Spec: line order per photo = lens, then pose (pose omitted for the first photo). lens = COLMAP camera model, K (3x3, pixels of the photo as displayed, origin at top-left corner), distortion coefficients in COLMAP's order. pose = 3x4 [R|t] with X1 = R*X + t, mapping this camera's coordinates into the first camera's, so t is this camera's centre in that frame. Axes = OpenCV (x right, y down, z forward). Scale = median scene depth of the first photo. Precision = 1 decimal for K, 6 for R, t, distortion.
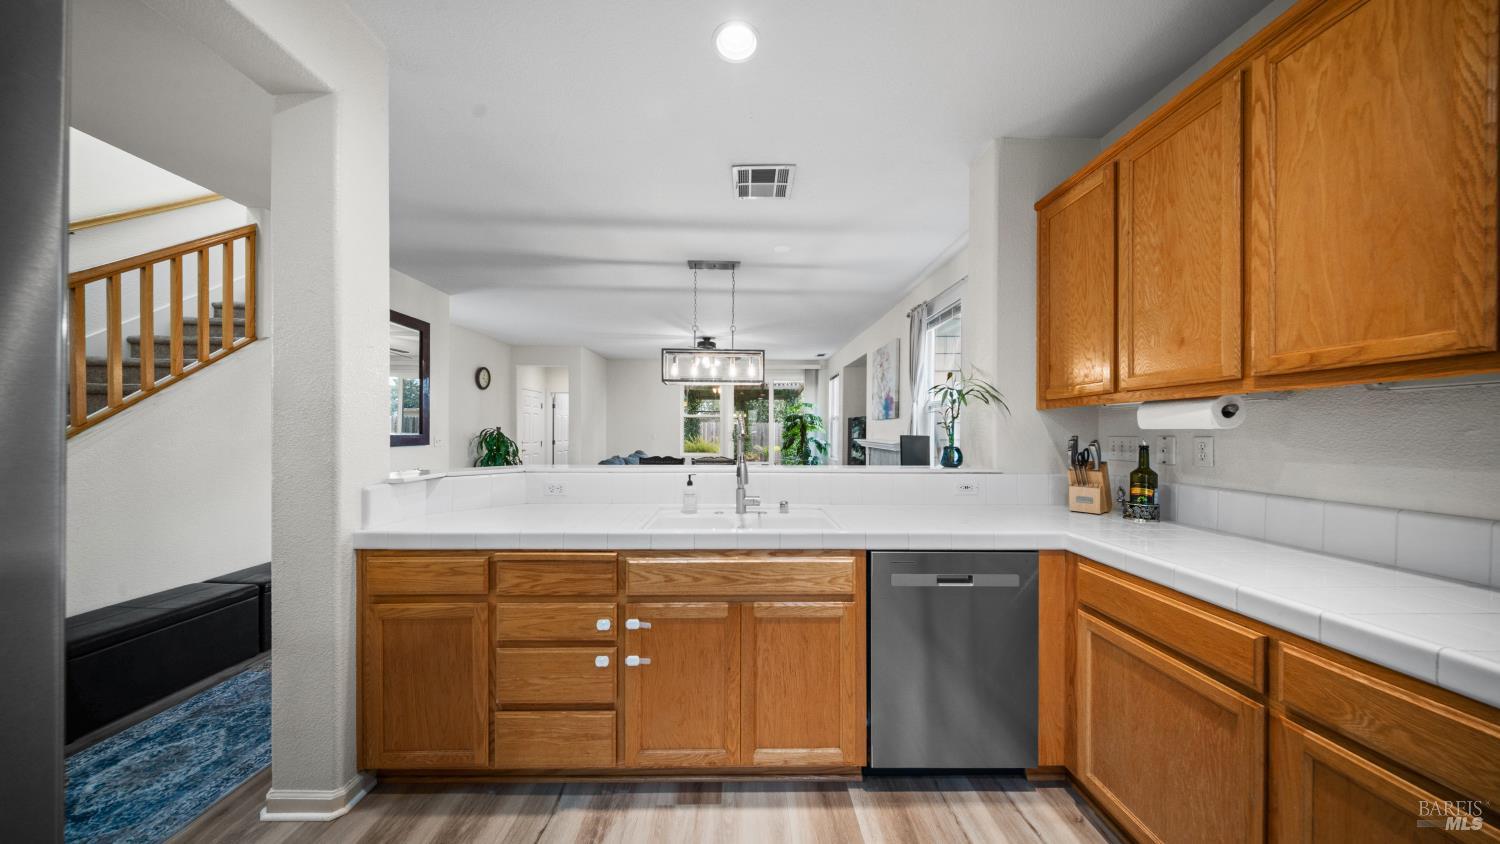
lens RADIAL K [[447.5, 0, 744.1], [0, 447.5, 432.1], [0, 0, 1]] dist [0.010568, -0.005142]
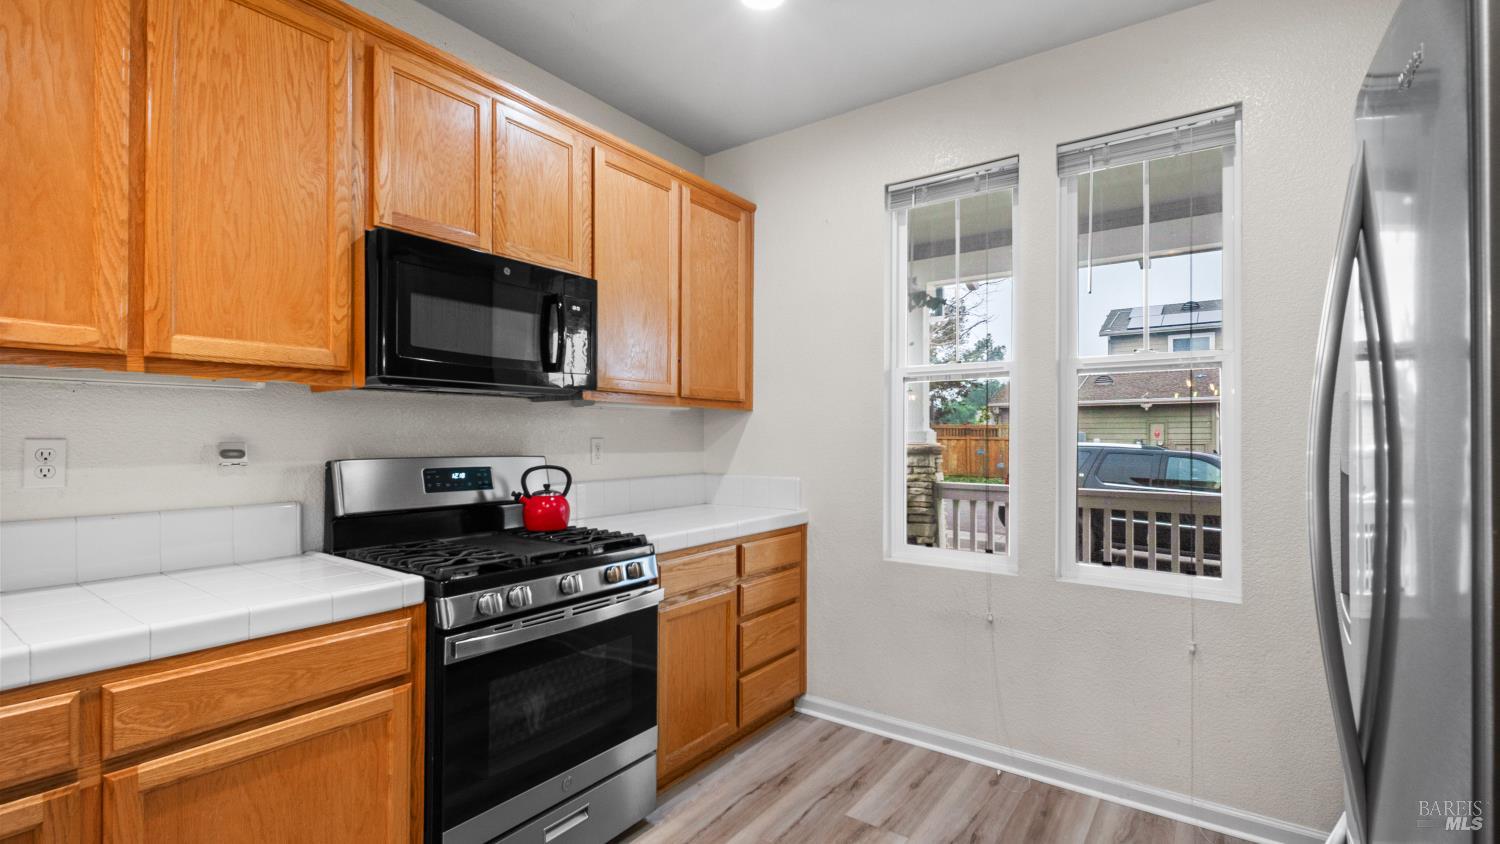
lens RADIAL K [[673.4, 0, 742.7], [0, 673.4, 430.7], [0, 0, 1]] dist [0.010278, -0.006715]
pose [[-0.804731, -0.003220, 0.593630, -0.276585], [-0.005648, 0.999982, -0.002232, -0.000807], [-0.593612, -0.005149, -0.804735, 0.761570]]
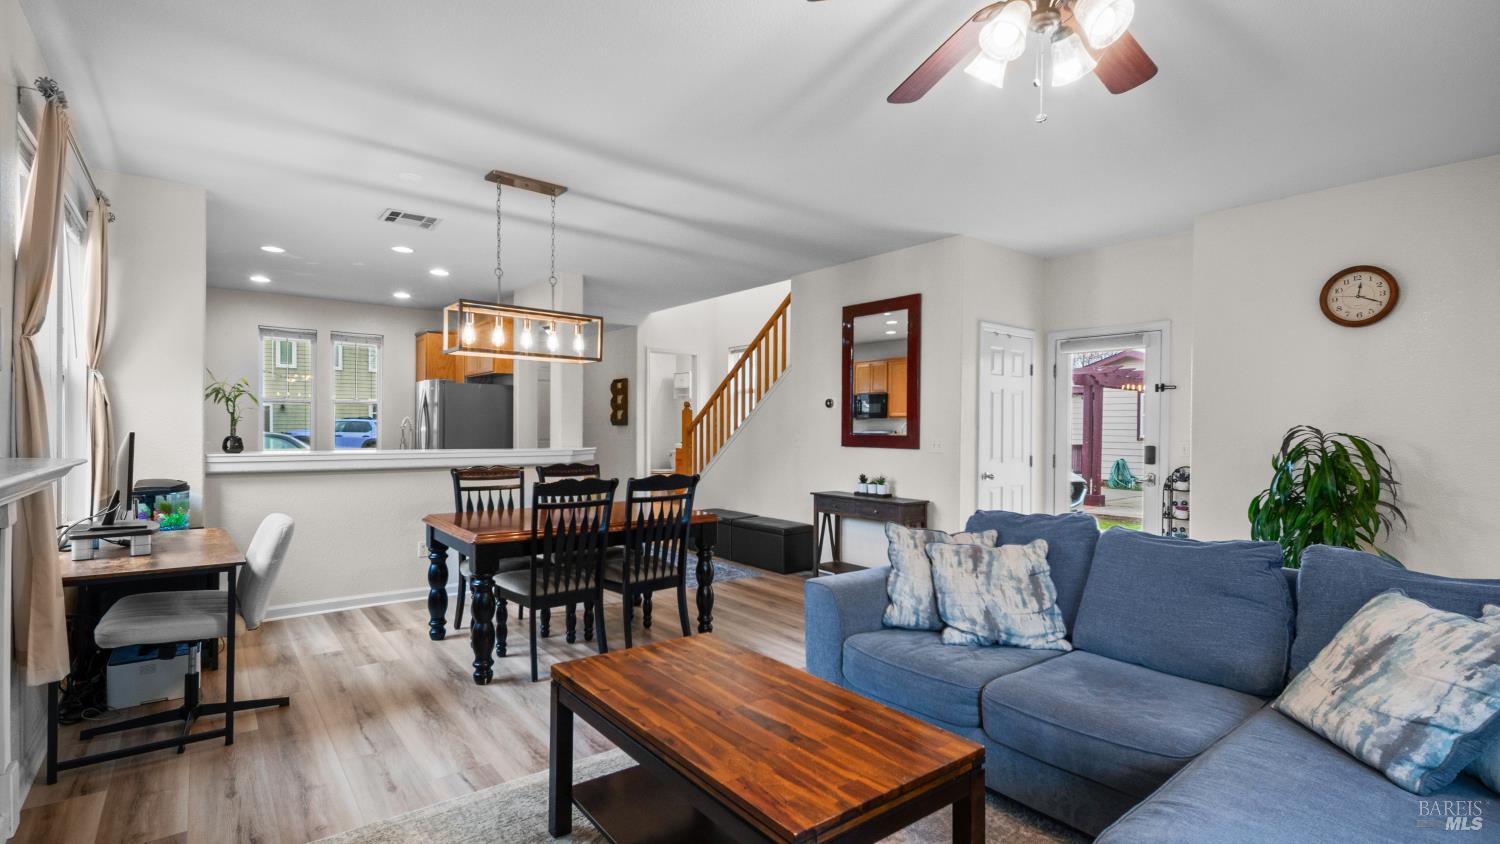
lens RADIAL K [[693.9, 0, 747.6], [0, 693.9, 434.4], [0, 0, 1]] dist [0.024068, -0.052945]
pose [[-0.791249, -0.003950, -0.611481, 0.742967], [-0.013646, 0.999844, 0.011200, -0.019093], [0.611341, 0.017206, -0.791180, 4.862662]]
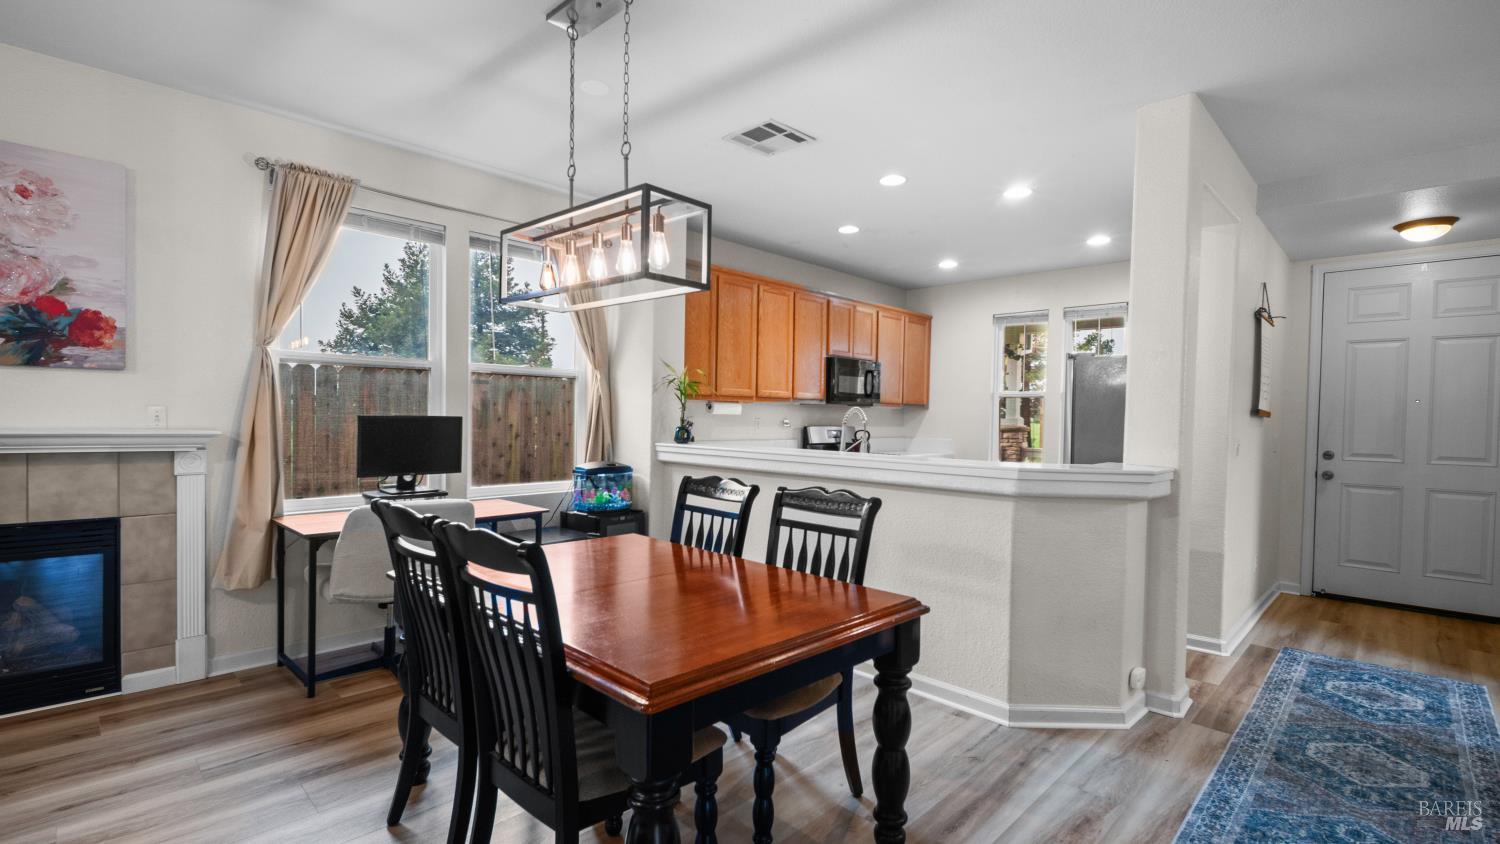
lens RADIAL K [[675.9, 0, 745.2], [0, 675.9, 433.3], [0, 0, 1]] dist [0.010751, -0.006683]
pose [[-0.706821, -0.035561, 0.706498, -1.433728], [-0.019991, 0.999341, 0.030300, -0.015168], [-0.707110, 0.007293, -0.707066, 3.185363]]
